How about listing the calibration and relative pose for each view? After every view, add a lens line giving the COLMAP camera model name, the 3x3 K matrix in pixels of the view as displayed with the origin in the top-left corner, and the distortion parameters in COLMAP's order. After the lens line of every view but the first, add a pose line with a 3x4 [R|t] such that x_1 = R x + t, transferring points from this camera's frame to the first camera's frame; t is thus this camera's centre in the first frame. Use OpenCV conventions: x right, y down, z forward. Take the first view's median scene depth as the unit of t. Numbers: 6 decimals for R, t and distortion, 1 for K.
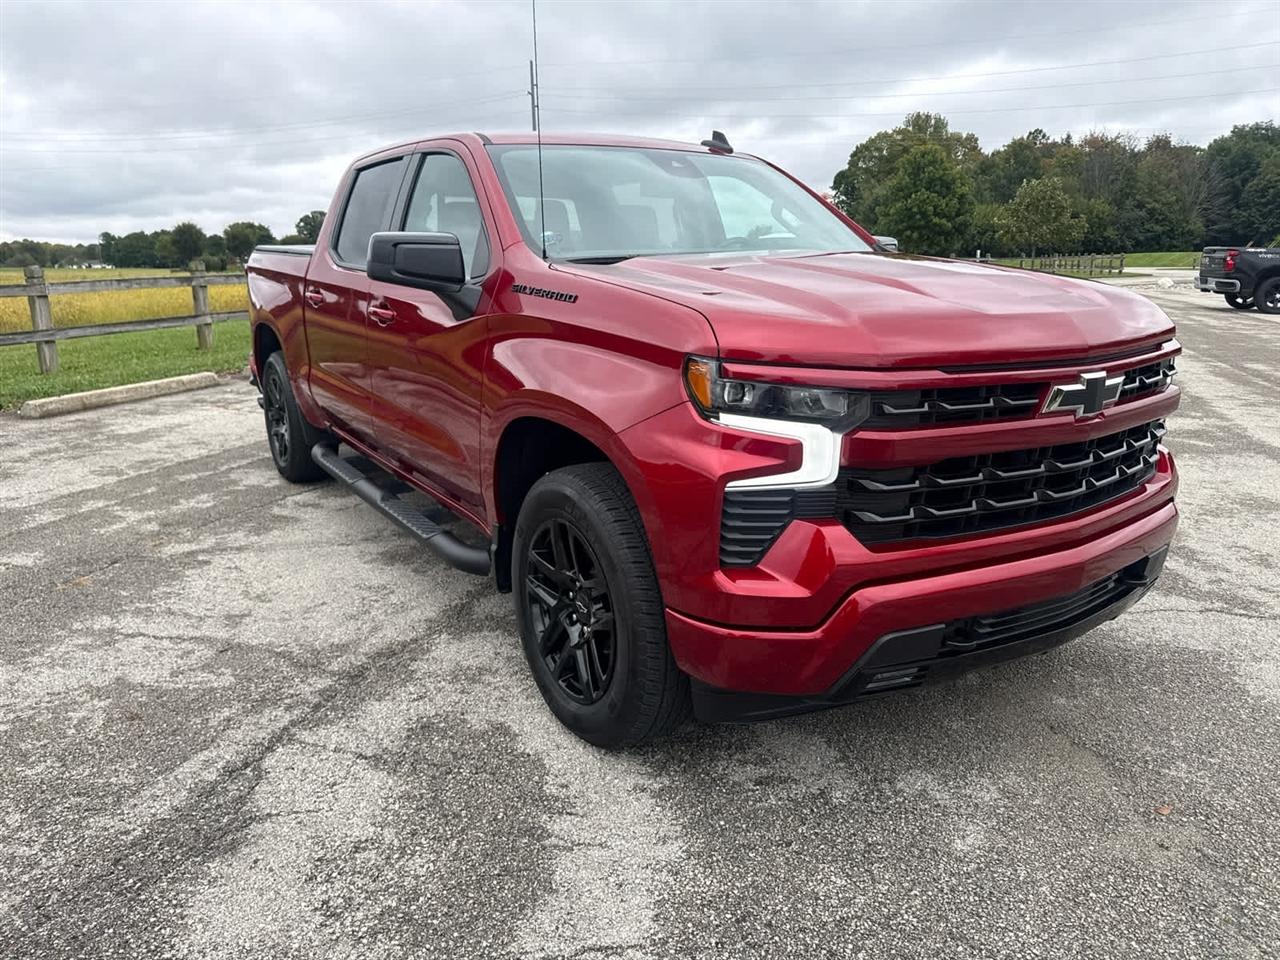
lens RADIAL K [[911.9, 0, 637.8], [0, 911.9, 478.2], [0, 0, 1]] dist [-0.000324, -0.001304]
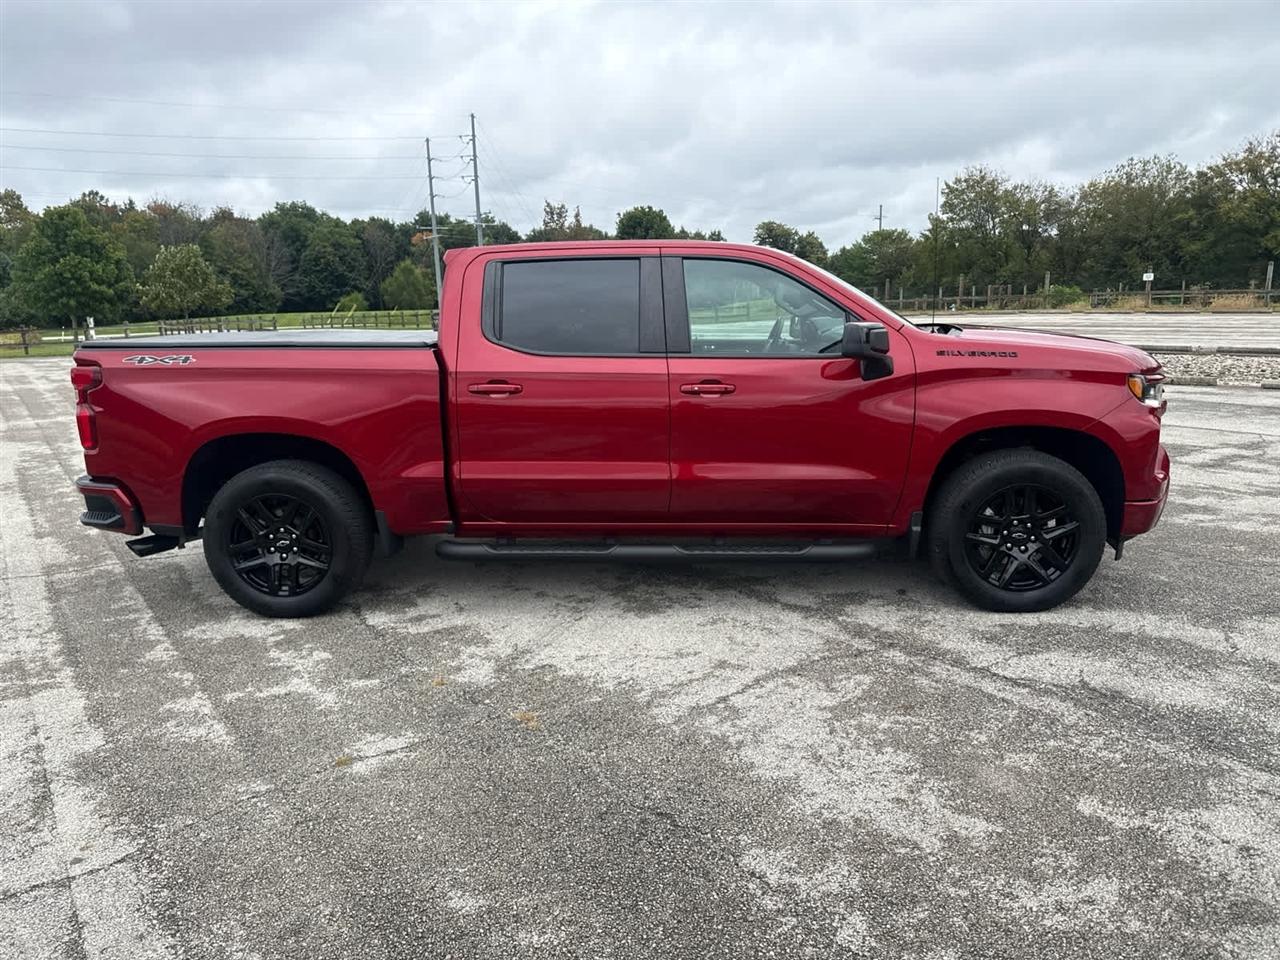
lens RADIAL K [[911.9, 0, 637.8], [0, 911.9, 478.2], [0, 0, 1]] dist [-0.000324, -0.001304]
pose [[0.582205, -0.166161, 0.795882, -0.106804], [0.217582, 0.975032, 0.044397, -0.011644], [-0.783387, 0.147321, 0.603822, 0.029856]]
